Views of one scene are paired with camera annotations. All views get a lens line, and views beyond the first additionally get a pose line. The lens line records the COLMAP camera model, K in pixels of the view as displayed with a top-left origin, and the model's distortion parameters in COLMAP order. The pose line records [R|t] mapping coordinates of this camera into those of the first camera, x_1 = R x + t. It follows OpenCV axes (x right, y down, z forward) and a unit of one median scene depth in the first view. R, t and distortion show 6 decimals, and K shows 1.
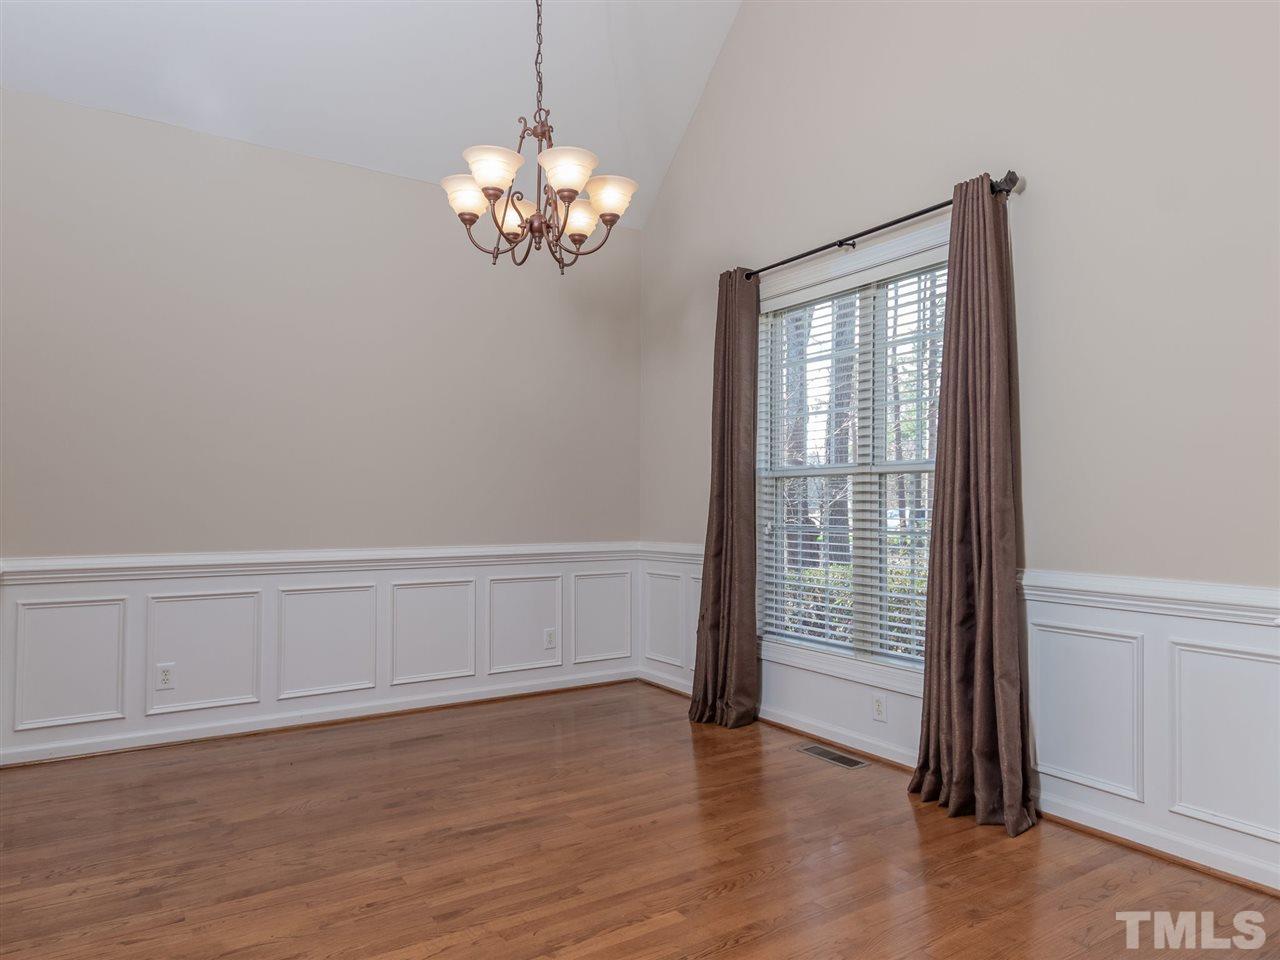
lens RADIAL K [[784.4, 0, 641.7], [0, 784.4, 500.9], [0, 0, 1]] dist [-0.000868, -0.000491]
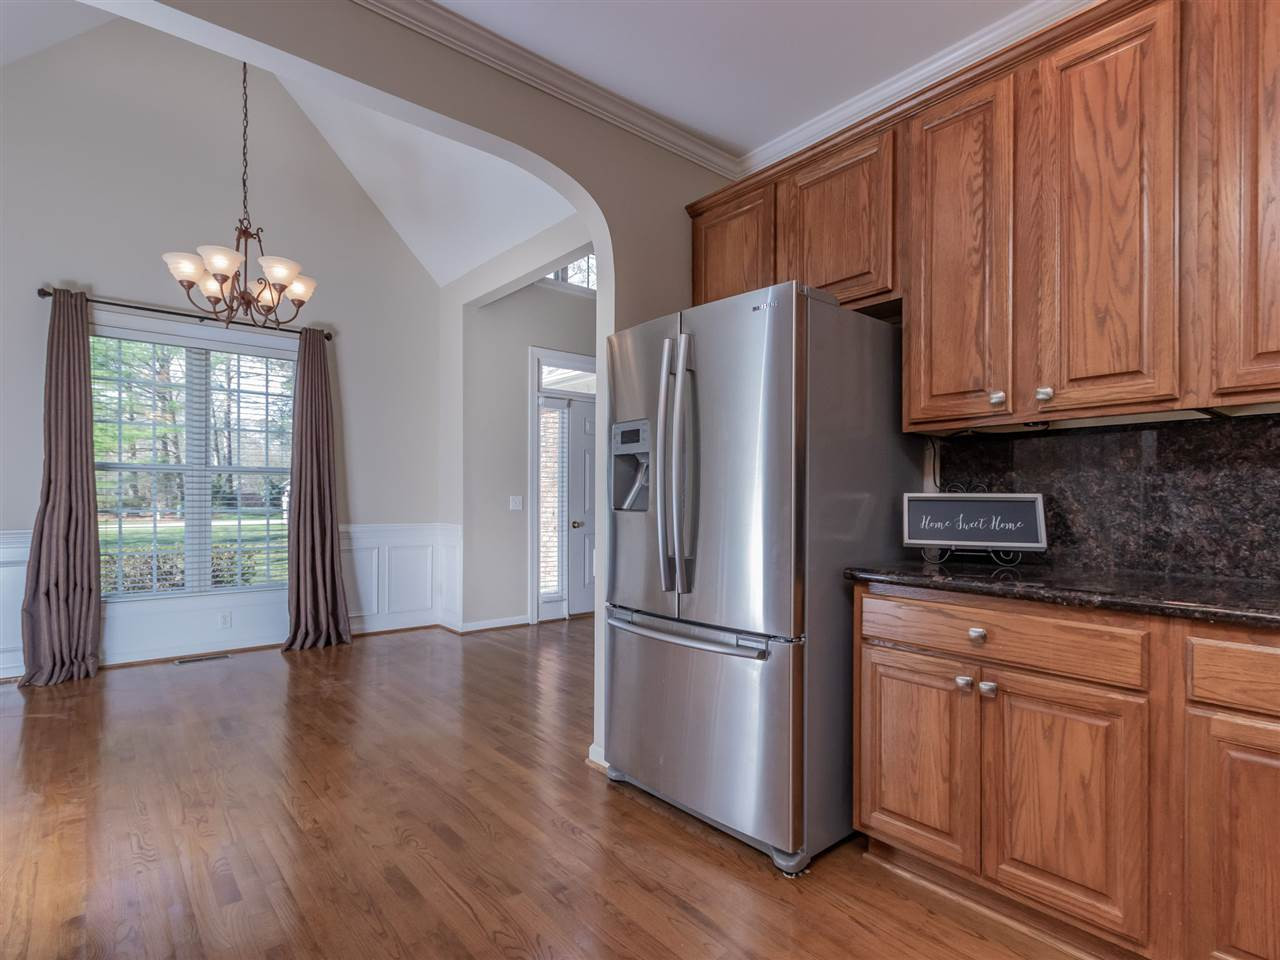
lens RADIAL K [[663.3, 0, 640.4], [0, 663.3, 501.9], [0, 0, 1]] dist [0.000256, 0.000032]
pose [[-0.101534, -0.001225, 0.994831, -1.119021], [-0.001284, 0.999999, 0.001101, 0.021293], [-0.994831, -0.001166, -0.101536, 0.320580]]
